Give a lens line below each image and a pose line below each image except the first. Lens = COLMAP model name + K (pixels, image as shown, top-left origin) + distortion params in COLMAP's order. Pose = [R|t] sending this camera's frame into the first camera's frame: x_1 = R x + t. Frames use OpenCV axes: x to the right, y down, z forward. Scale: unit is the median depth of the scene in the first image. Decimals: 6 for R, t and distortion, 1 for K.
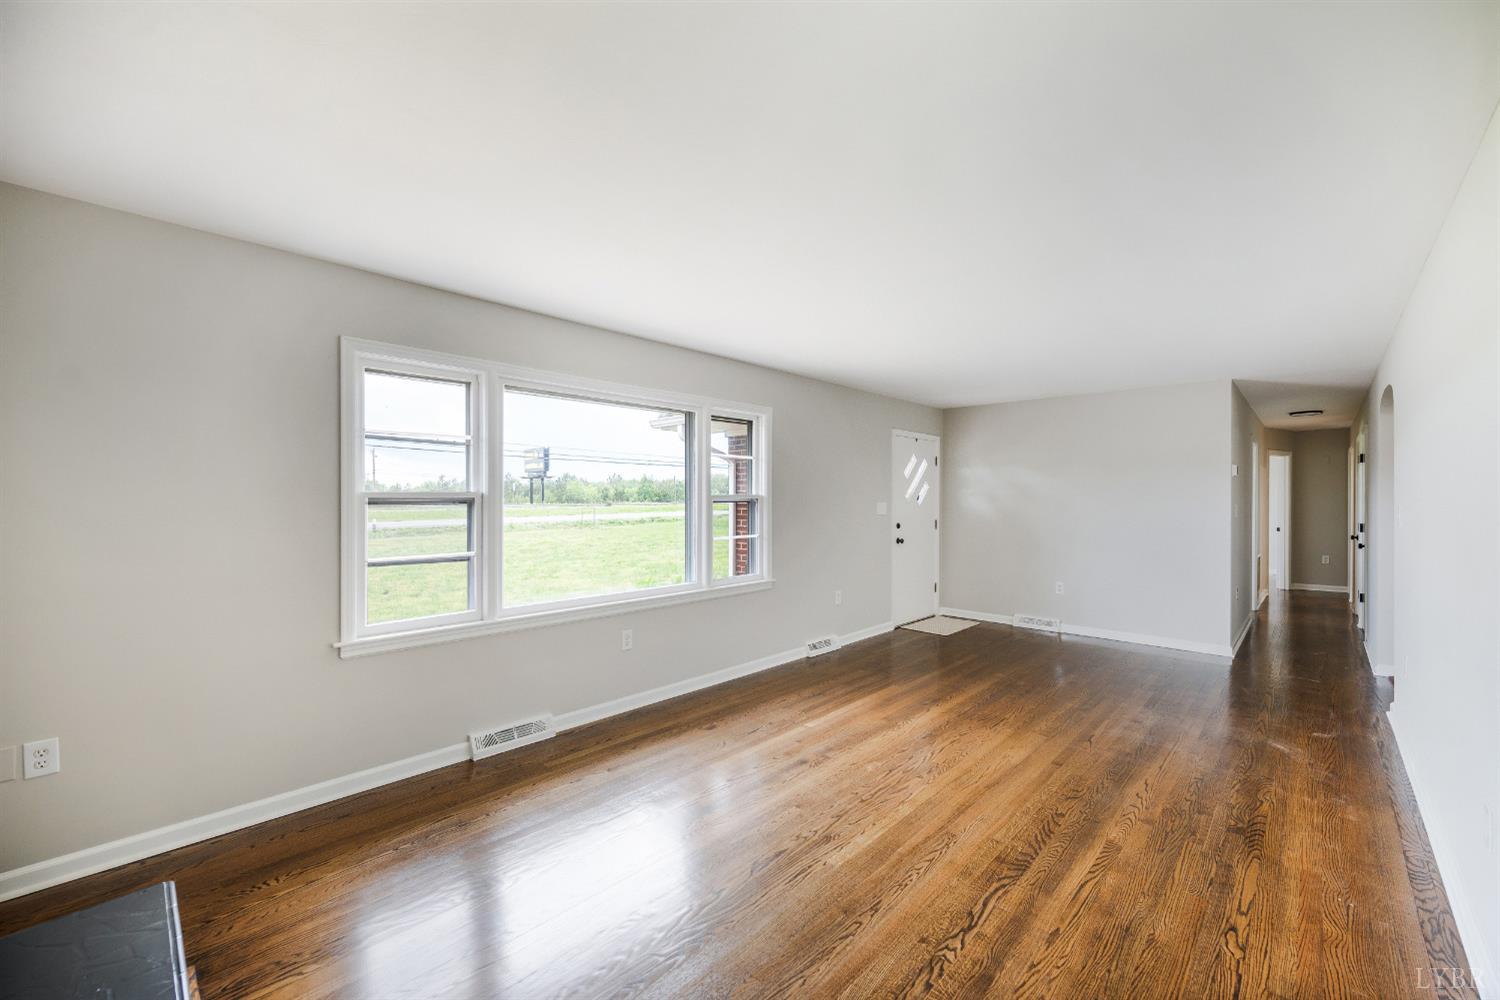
lens RADIAL K [[605.1, 0, 747.6], [0, 605.1, 500.9], [0, 0, 1]] dist [0.000289, -0.000589]
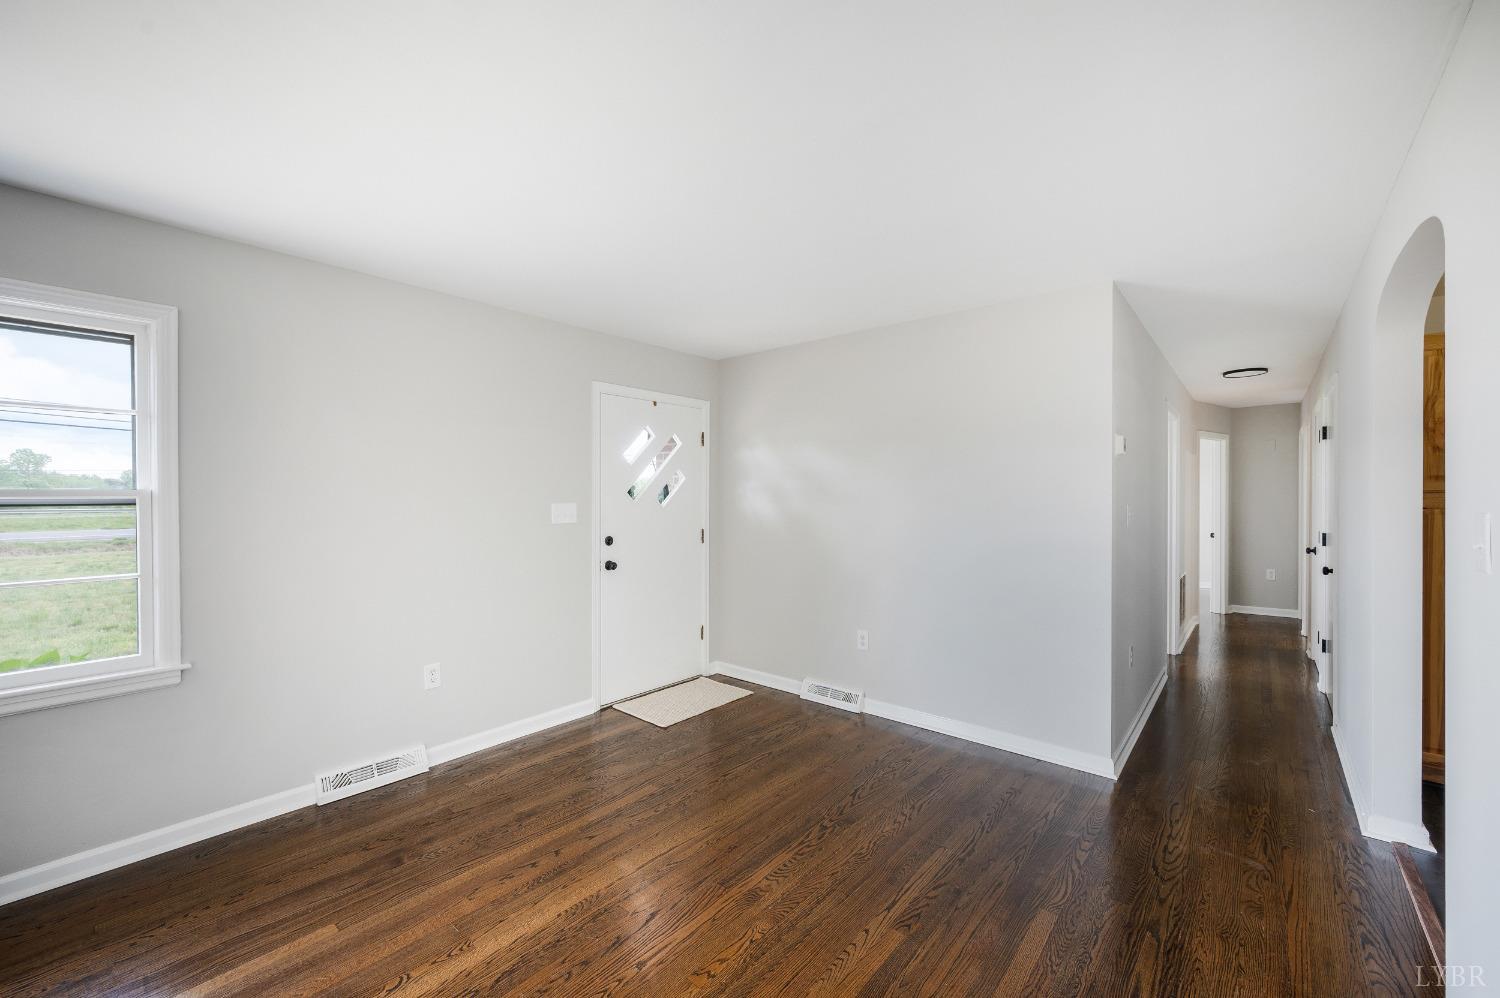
lens RADIAL K [[605.1, 0, 751.4], [0, 605.1, 498.8], [0, 0, 1]] dist [0.000289, -0.000589]
pose [[0.998483, -0.002400, 0.055009, 0.332041], [0.002455, 0.999997, -0.000928, -0.000162], [-0.055006, 0.001062, 0.998485, 0.350847]]
